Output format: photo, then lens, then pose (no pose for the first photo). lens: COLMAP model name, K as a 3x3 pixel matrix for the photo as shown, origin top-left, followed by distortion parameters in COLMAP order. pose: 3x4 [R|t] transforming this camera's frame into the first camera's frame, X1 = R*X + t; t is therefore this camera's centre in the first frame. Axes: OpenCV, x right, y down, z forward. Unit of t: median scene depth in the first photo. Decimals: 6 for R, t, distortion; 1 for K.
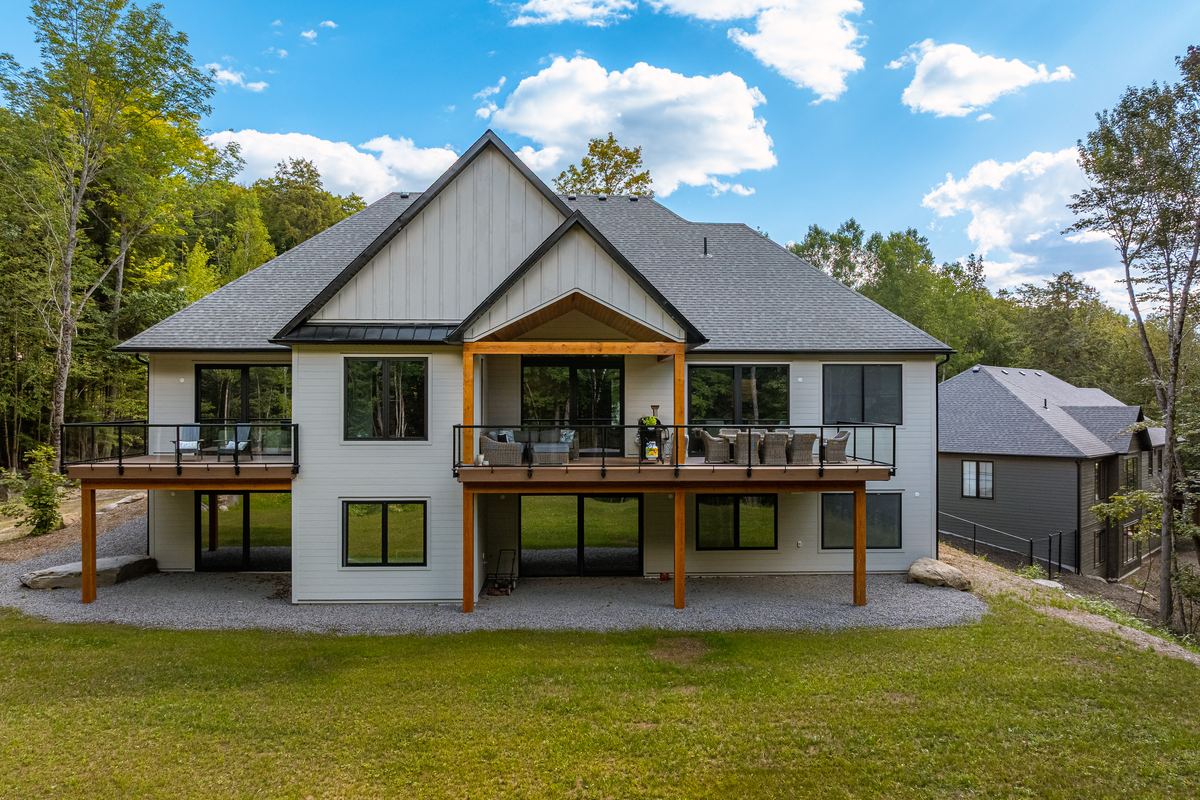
lens RADIAL K [[856.9, 0, 601.5], [0, 856.9, 400.0], [0, 0, 1]] dist [-0.035517, 0.001407]
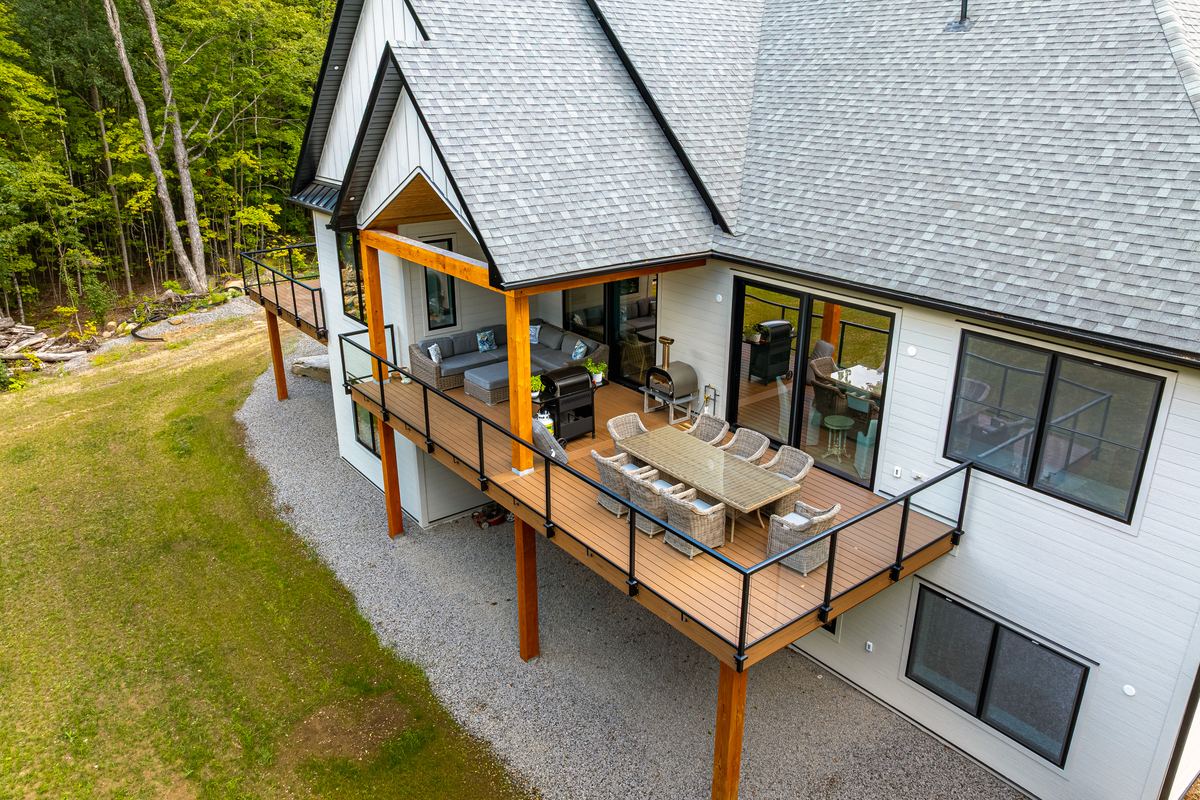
lens RADIAL K [[856.9, 0, 600.4], [0, 856.9, 395.3], [0, 0, 1]] dist [-0.035517, 0.001407]
pose [[0.578529, 0.281704, -0.765472, 0.594190], [-0.006172, 0.939952, 0.341250, -0.188873], [0.815639, -0.192699, 0.545528, 0.729281]]
